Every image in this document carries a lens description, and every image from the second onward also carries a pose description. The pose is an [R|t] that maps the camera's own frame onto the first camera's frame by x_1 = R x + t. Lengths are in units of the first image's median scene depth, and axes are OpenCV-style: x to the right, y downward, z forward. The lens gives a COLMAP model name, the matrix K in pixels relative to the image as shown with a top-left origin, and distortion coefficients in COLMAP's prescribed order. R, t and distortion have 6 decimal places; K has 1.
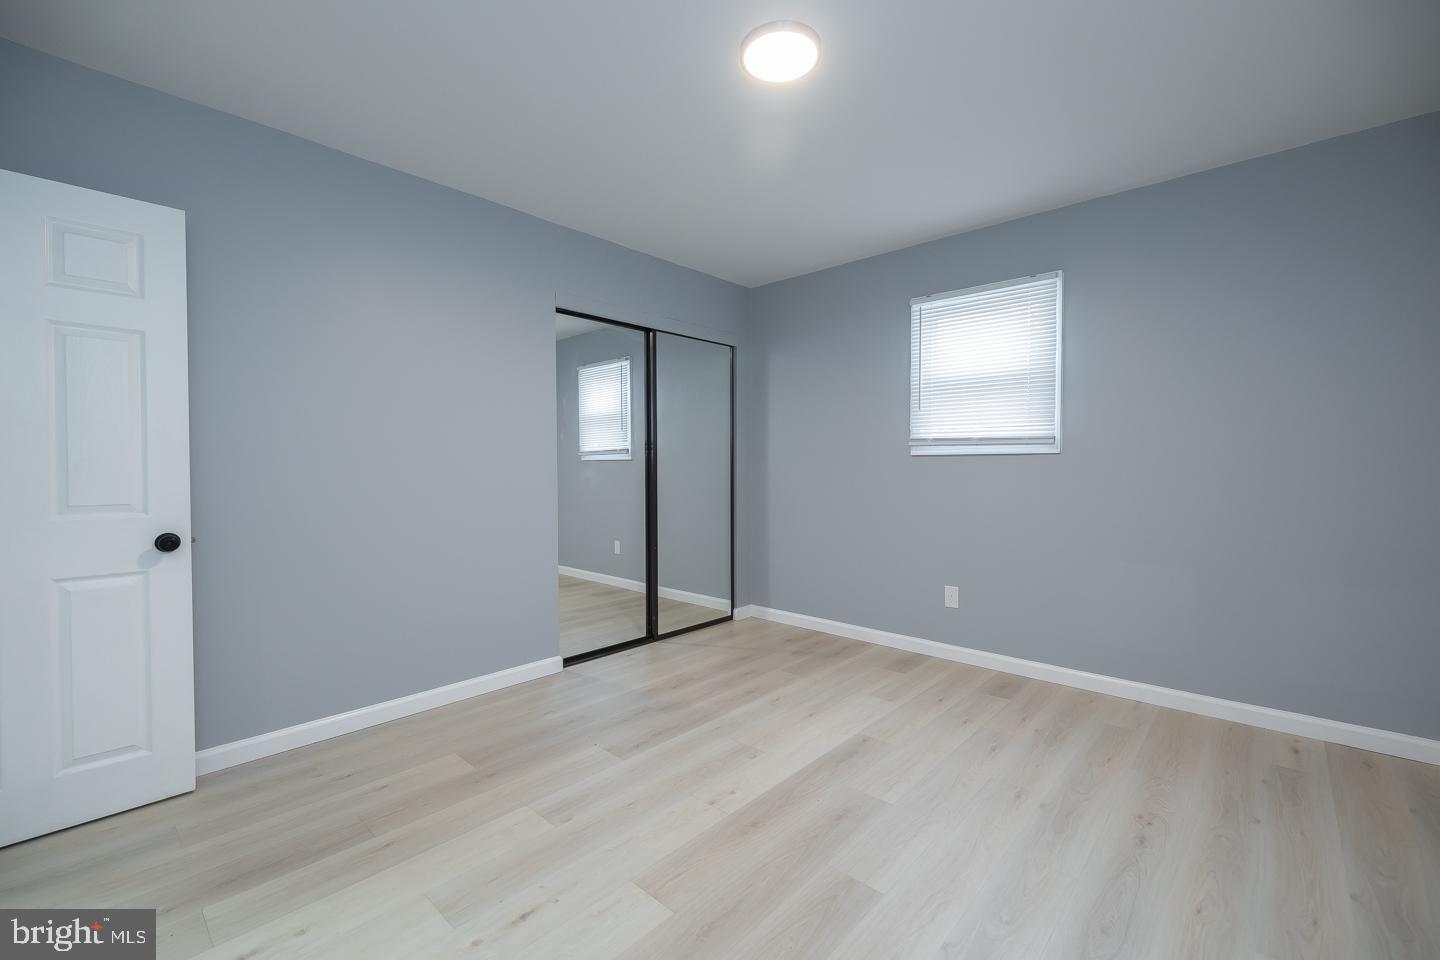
lens RADIAL K [[601.7, 0, 718.3], [0, 601.7, 475.6], [0, 0, 1]] dist [0.000579, 0.000280]
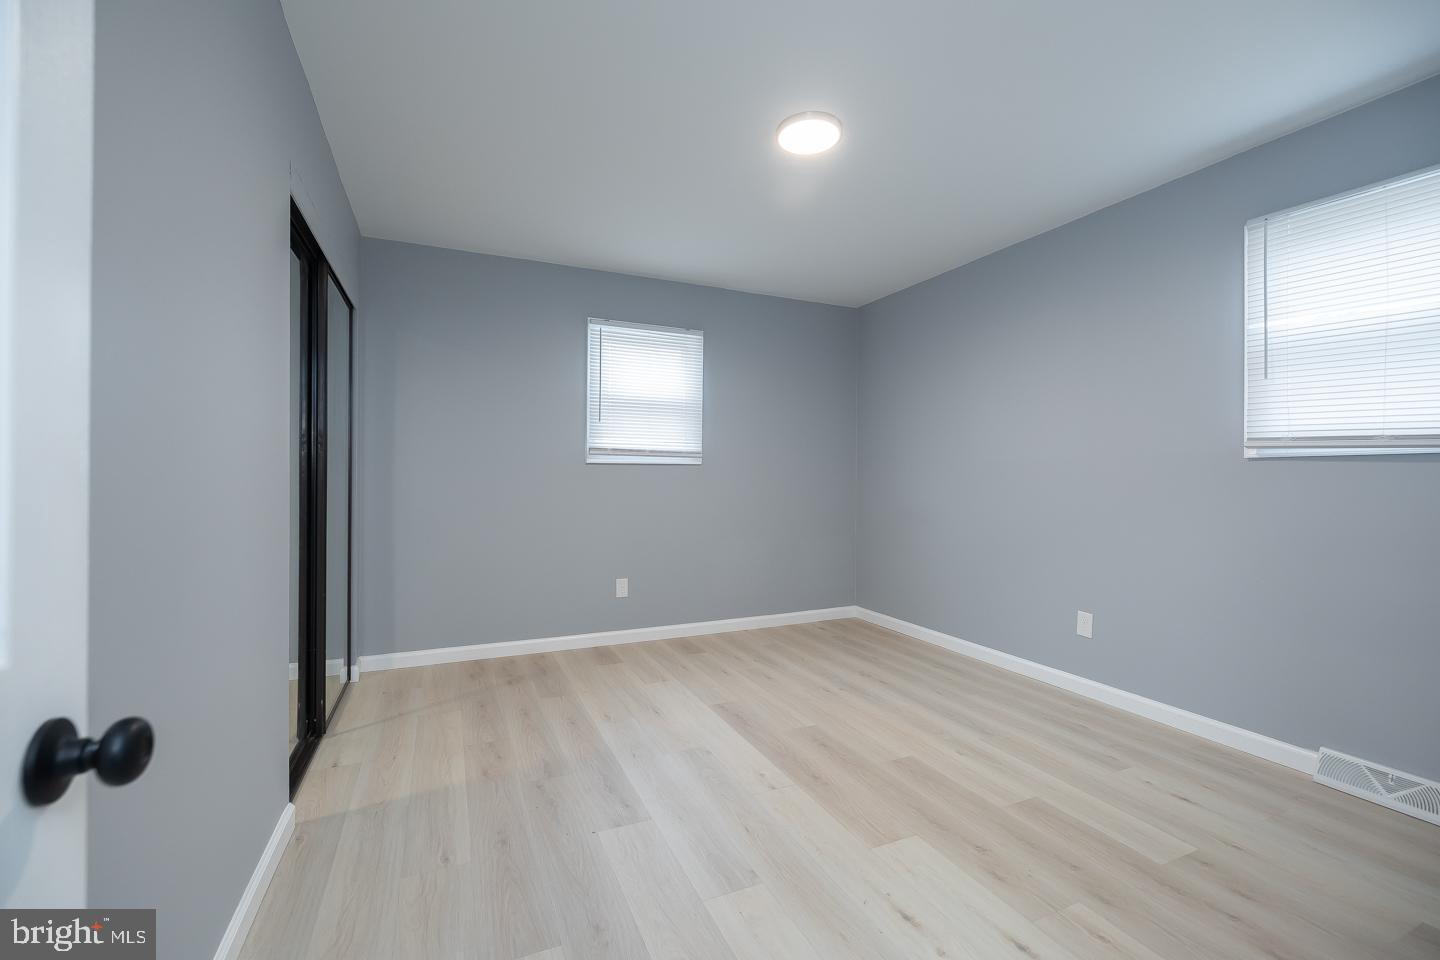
lens RADIAL K [[601.7, 0, 718.3], [0, 601.7, 475.6], [0, 0, 1]] dist [0.000579, 0.000280]
pose [[0.390141, 0.005675, 0.920738, -0.687554], [0.009027, 0.999909, -0.009988, 0.001588], [-0.920711, 0.012208, 0.390054, 0.445496]]
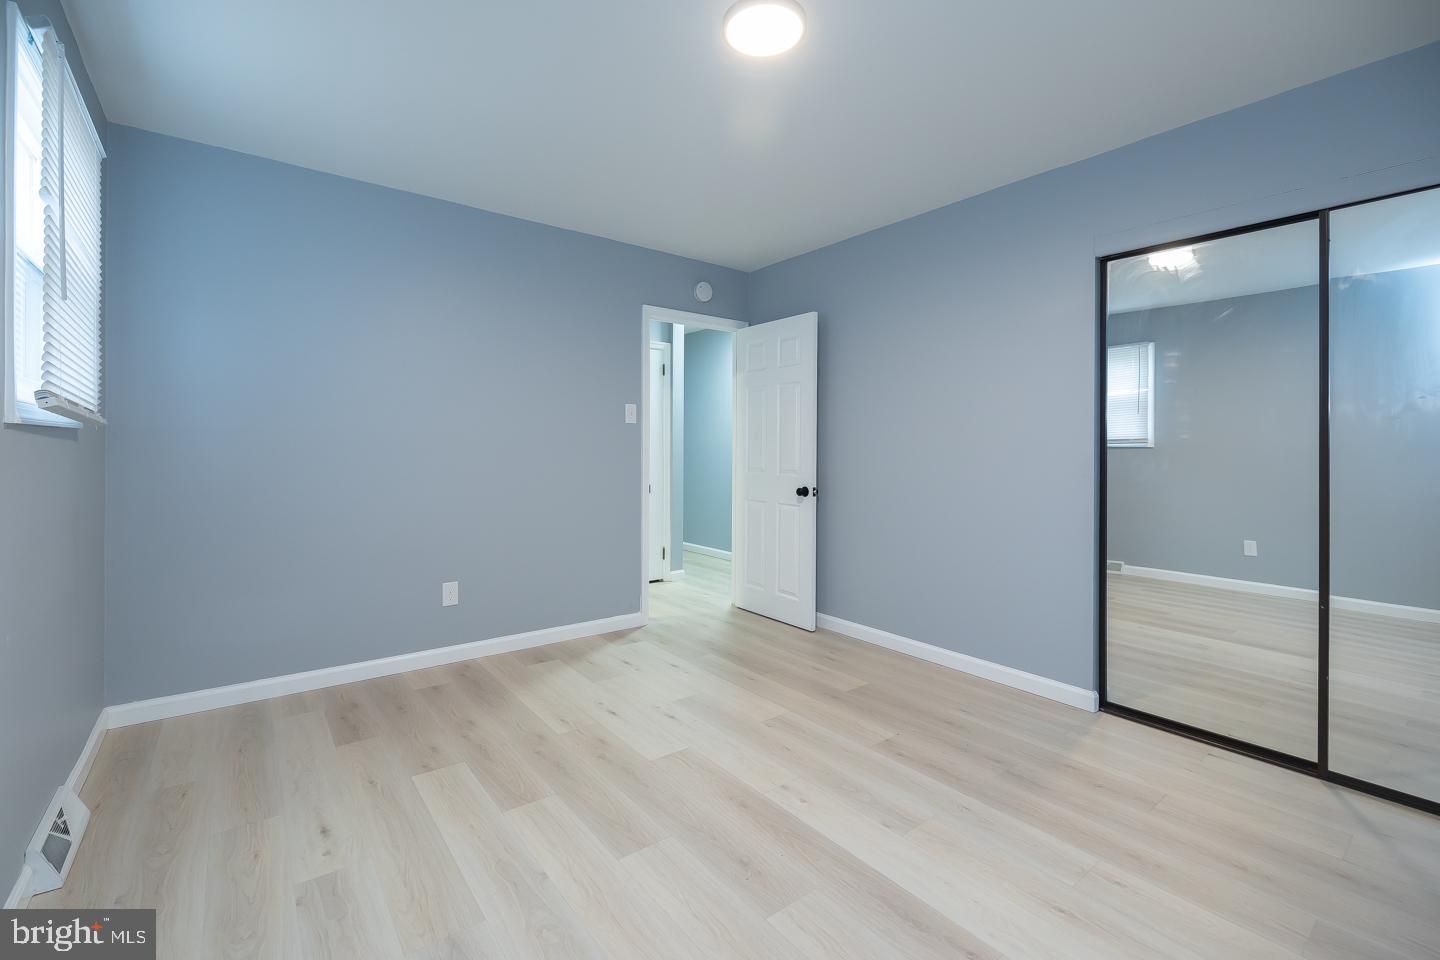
lens RADIAL K [[619.9, 0, 716.8], [0, 619.9, 450.5], [0, 0, 1]] dist [0.001987, 0.000559]
pose [[-0.164258, 0.003847, -0.986410, 0.690608], [-0.022370, 0.999721, 0.007624, -0.017613], [0.986164, 0.023318, -0.164127, 0.698721]]
